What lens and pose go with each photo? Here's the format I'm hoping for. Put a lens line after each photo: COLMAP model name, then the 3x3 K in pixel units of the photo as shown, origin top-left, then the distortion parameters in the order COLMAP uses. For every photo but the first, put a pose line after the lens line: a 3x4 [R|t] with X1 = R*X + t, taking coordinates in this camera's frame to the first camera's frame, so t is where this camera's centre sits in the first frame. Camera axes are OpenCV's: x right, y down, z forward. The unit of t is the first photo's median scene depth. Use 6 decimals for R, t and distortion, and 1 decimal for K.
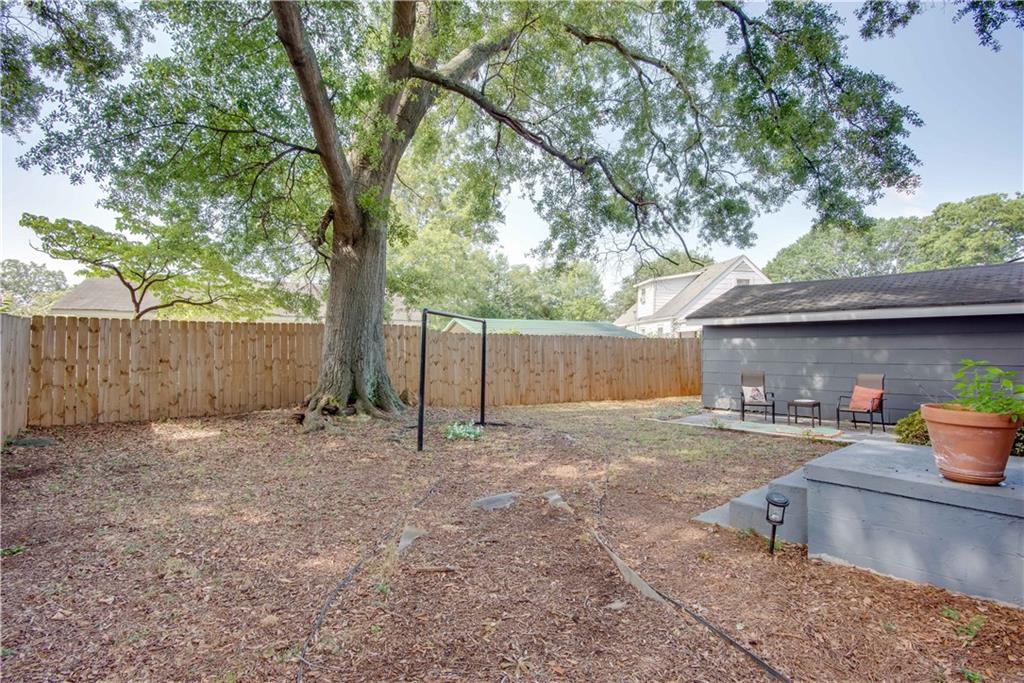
lens RADIAL K [[501.7, 0, 512.0], [0, 501.7, 341.5], [0, 0, 1]] dist [-0.000350, -0.000006]
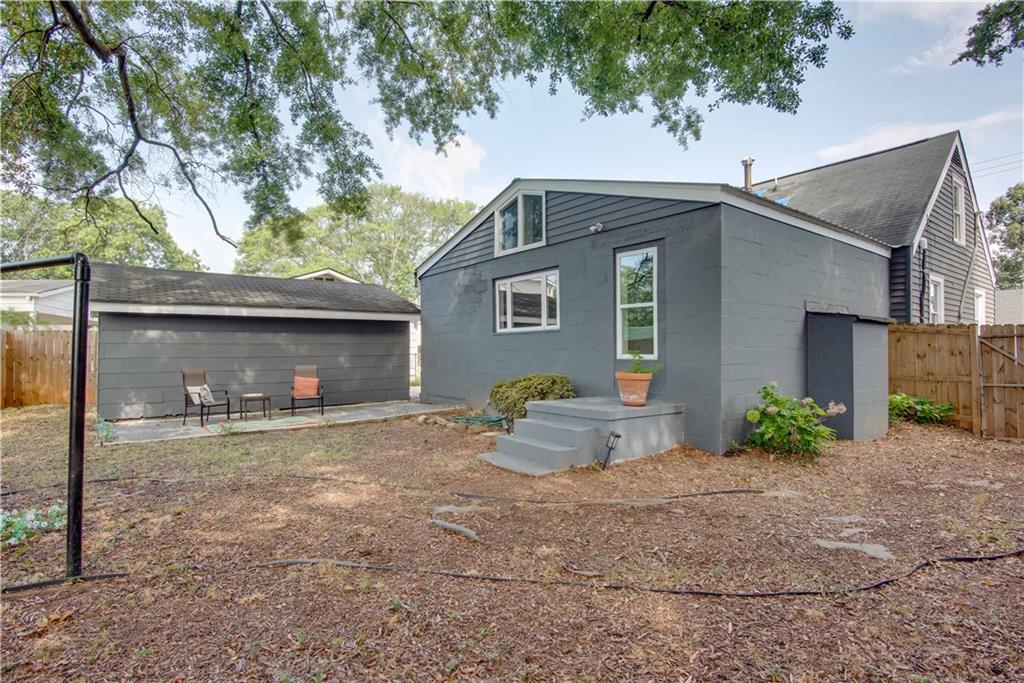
lens RADIAL K [[511.3, 0, 527.9], [0, 511.3, 340.9], [0, 0, 1]] dist [-0.024330, -0.000130]
pose [[0.082008, 0.004827, 0.996620, -0.366668], [-0.018447, 0.999824, -0.003325, 0.002448], [-0.996461, -0.018112, 0.082083, 0.349833]]
